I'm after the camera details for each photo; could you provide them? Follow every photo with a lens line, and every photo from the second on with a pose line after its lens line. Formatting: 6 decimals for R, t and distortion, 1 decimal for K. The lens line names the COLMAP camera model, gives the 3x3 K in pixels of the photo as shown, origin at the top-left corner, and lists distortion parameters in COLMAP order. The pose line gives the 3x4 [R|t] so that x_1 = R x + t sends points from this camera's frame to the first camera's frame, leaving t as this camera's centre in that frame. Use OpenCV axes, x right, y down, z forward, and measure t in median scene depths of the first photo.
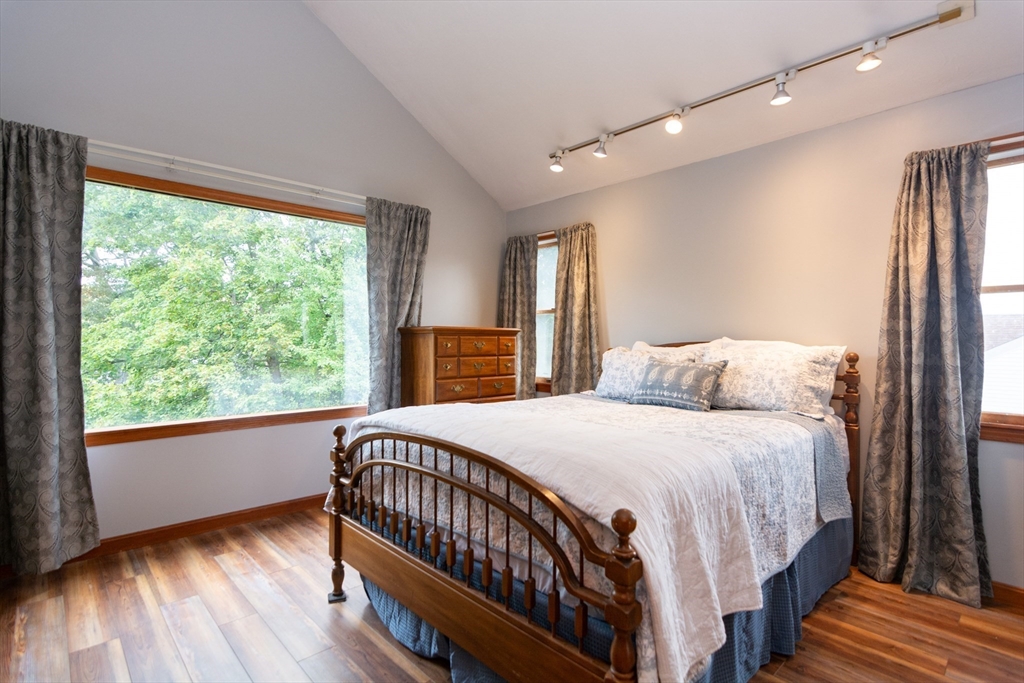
lens RADIAL K [[498.8, 0, 510.1], [0, 498.8, 340.8], [0, 0, 1]] dist [-0.004391, 0.002524]
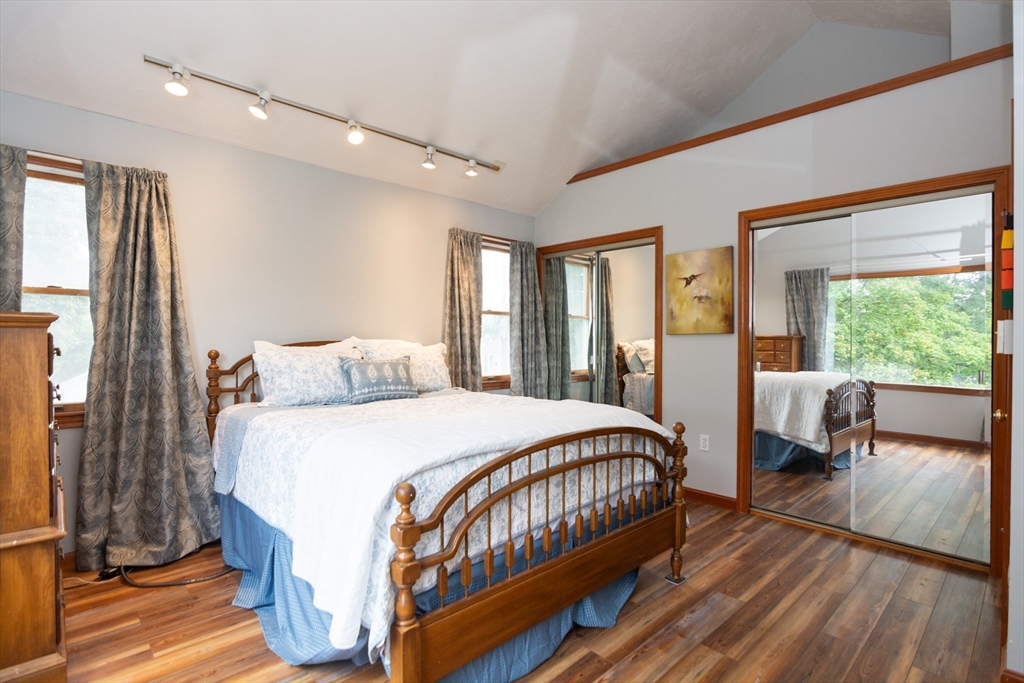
lens RADIAL K [[502.8, 0, 515.7], [0, 502.8, 339.2], [0, 0, 1]] dist [-0.009492, -0.001050]
pose [[-0.010335, -0.008881, 0.999907, -0.799198], [-0.003493, 0.999955, 0.008846, -0.013704], [-0.999940, -0.003401, -0.010365, 0.723210]]
